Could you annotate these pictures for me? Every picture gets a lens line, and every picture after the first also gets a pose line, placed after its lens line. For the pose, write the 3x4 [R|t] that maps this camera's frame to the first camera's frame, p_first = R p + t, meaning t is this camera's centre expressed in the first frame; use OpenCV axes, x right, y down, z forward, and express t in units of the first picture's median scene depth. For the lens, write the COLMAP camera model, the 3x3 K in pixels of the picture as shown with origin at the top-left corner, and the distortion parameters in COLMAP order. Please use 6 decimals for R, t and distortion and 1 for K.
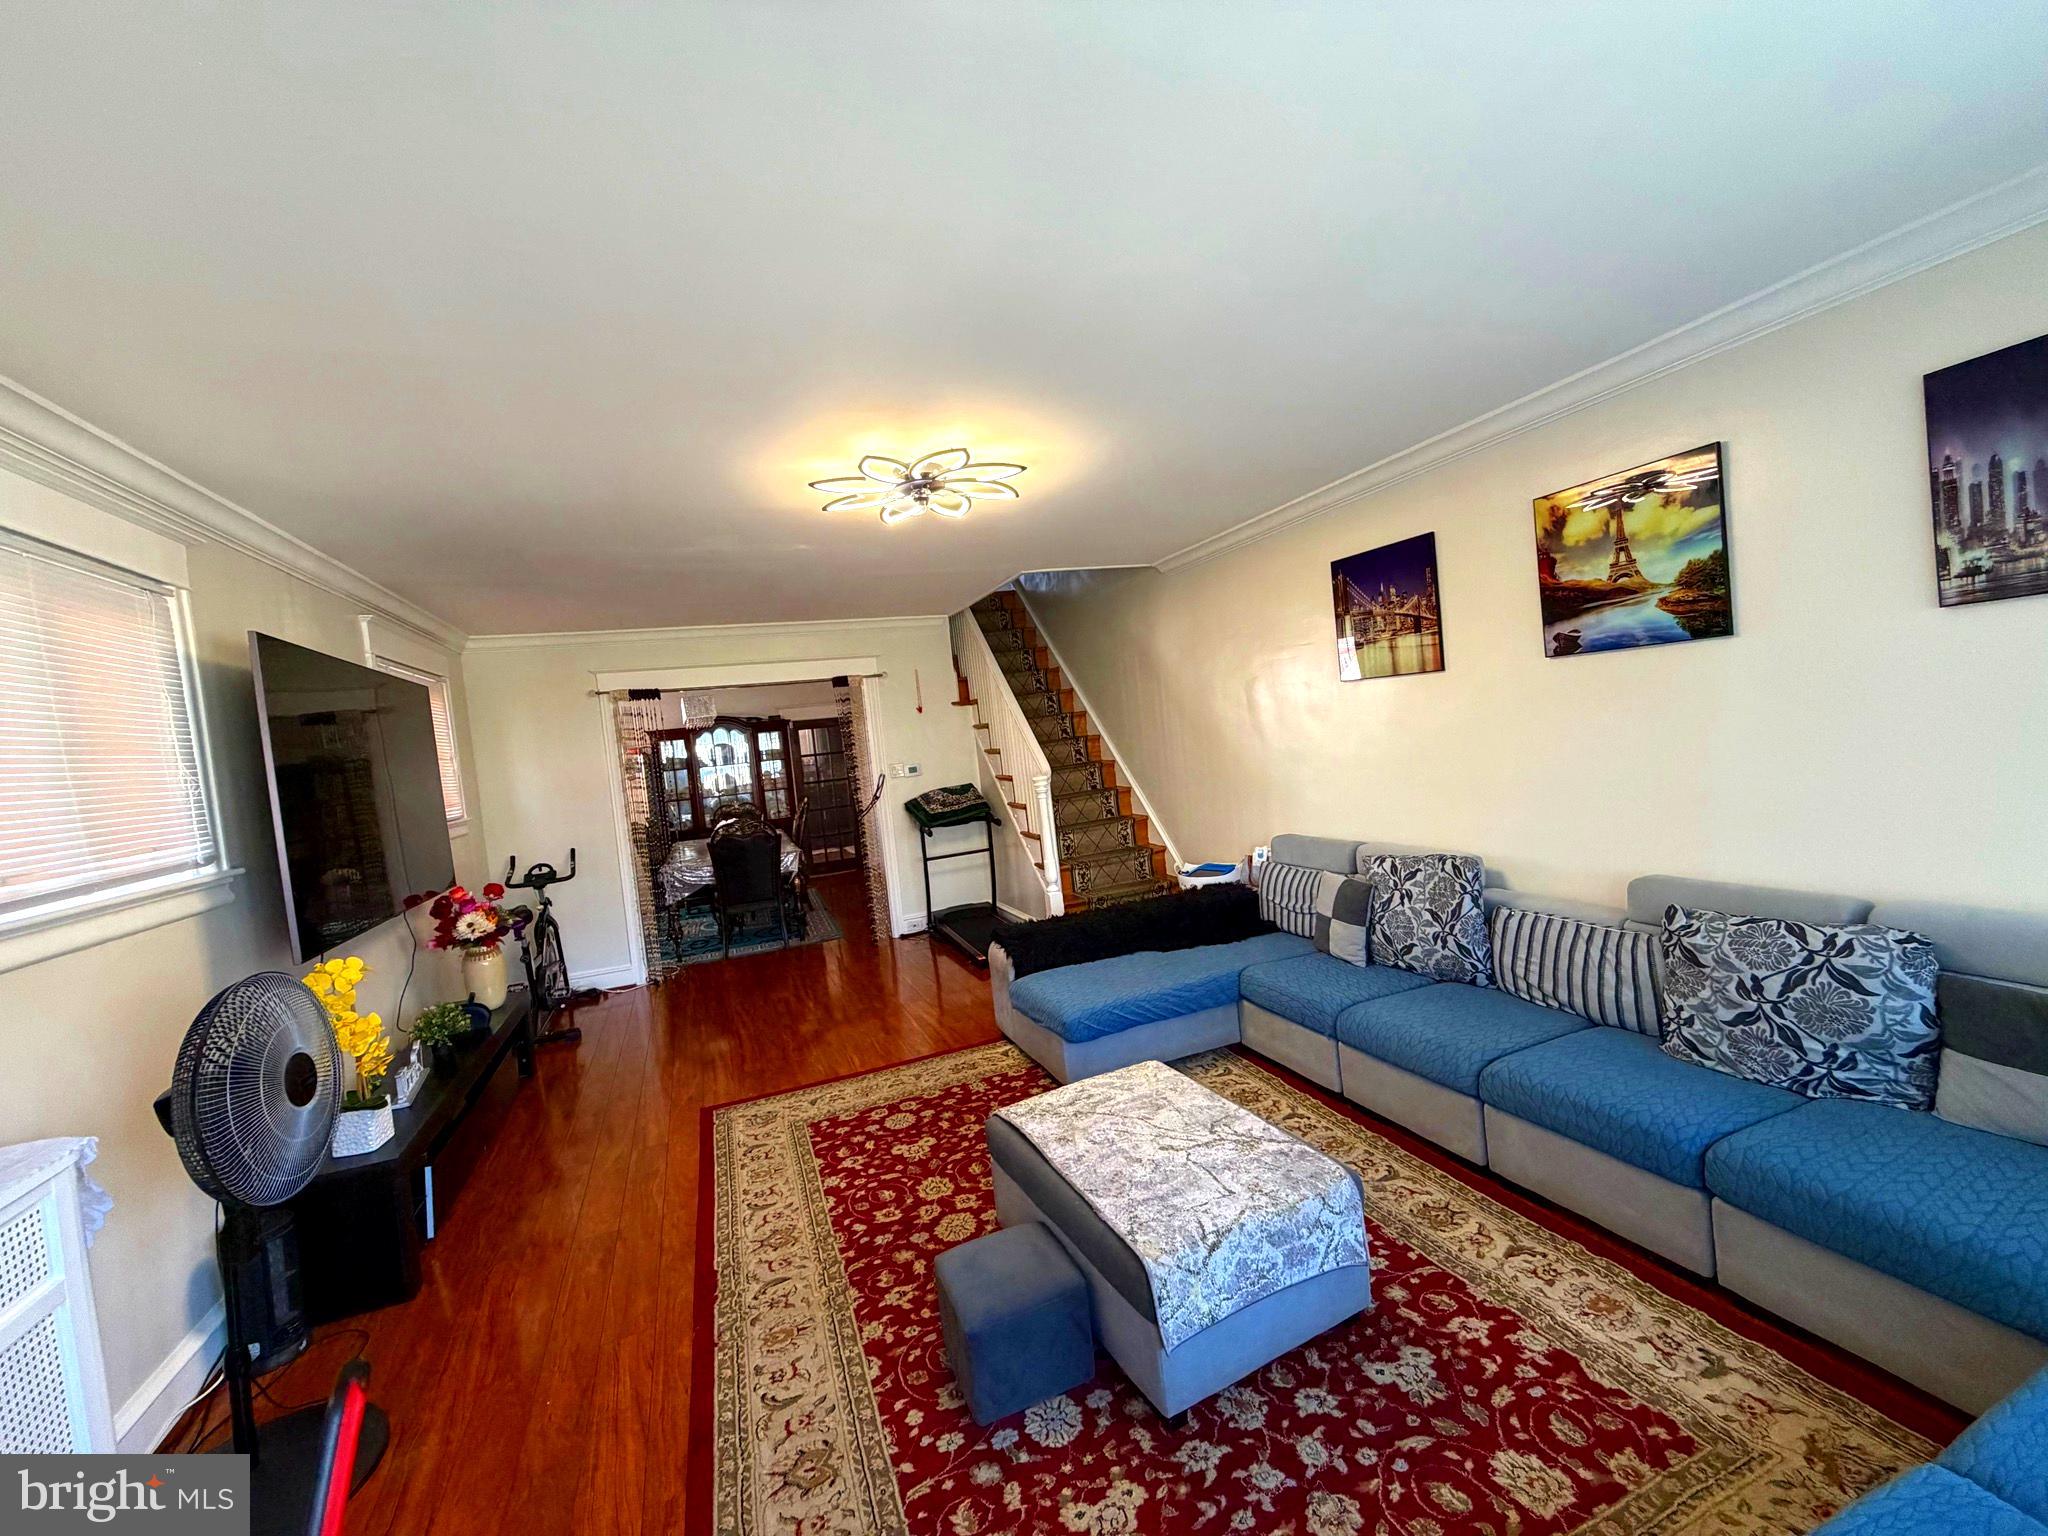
lens RADIAL K [[822.6, 0, 1018.0], [0, 822.6, 767.5], [0, 0, 1]] dist [0.000029, -0.000005]
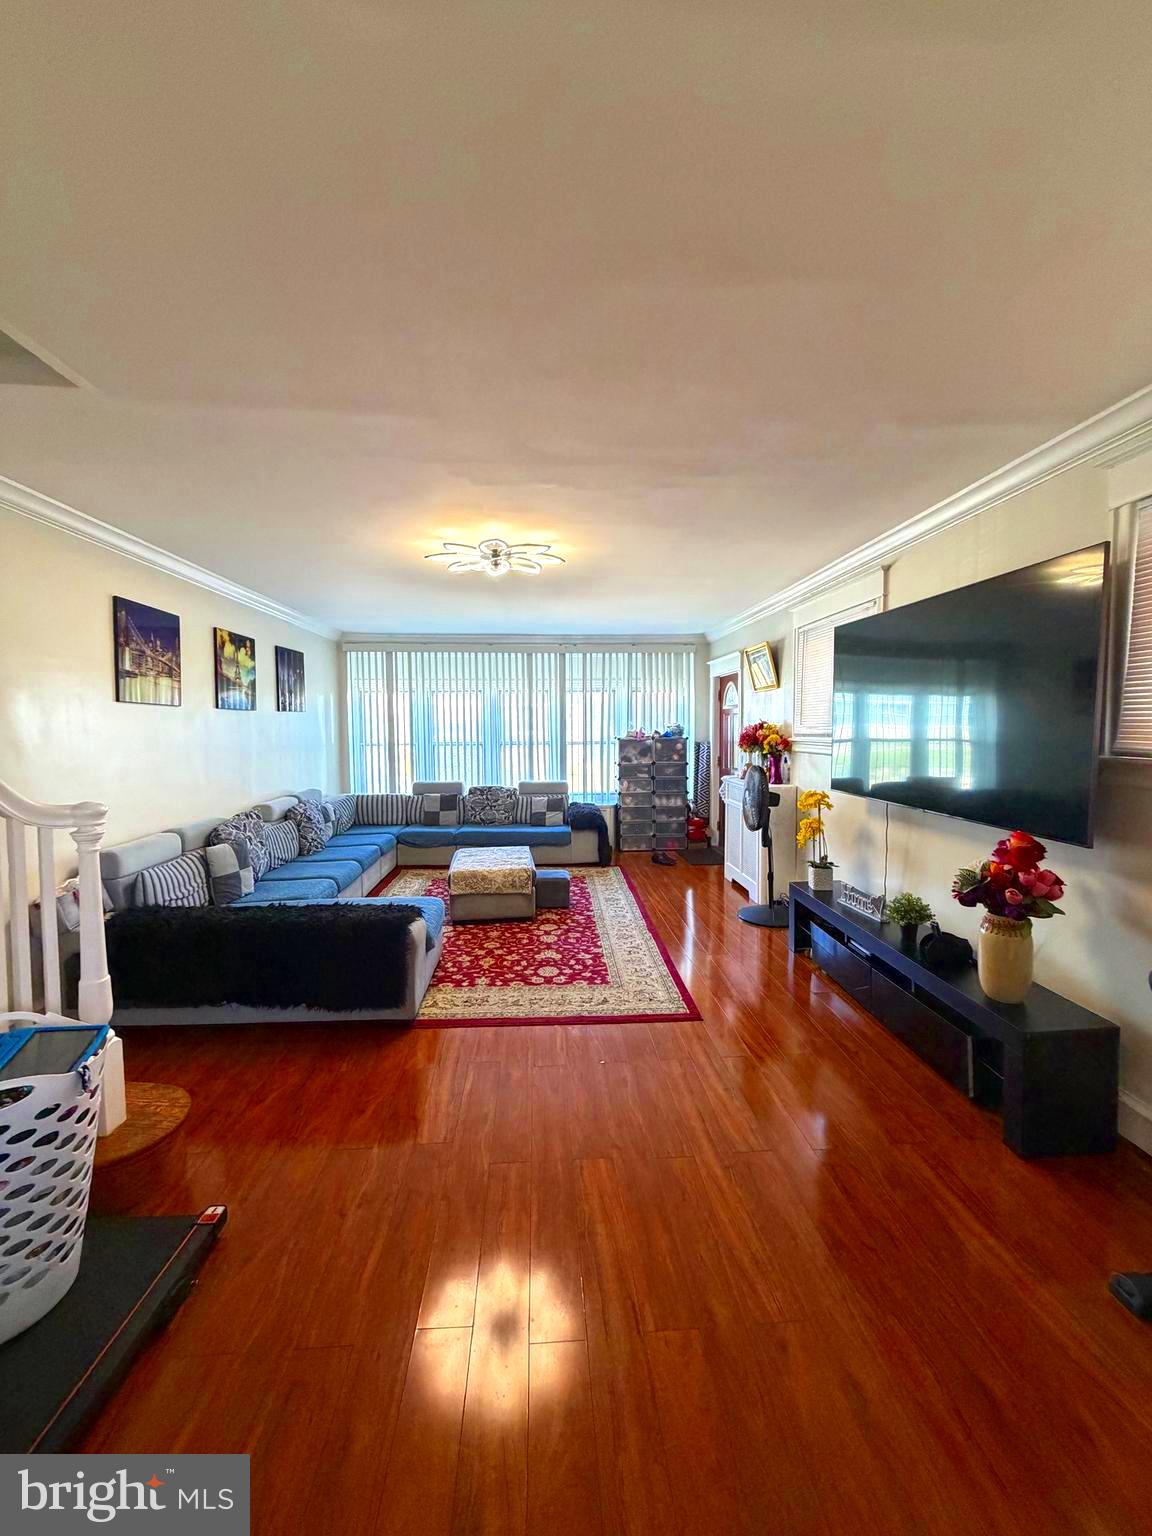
lens RADIAL K [[617.0, 0, 578.0], [0, 617.0, 761.6], [0, 0, 1]] dist [0.000029, -0.000005]
pose [[-0.945929, 0.089746, 0.311712, -0.550246], [0.115963, 0.991020, 0.066575, -0.006523], [-0.302938, 0.099122, -0.947842, 1.923190]]
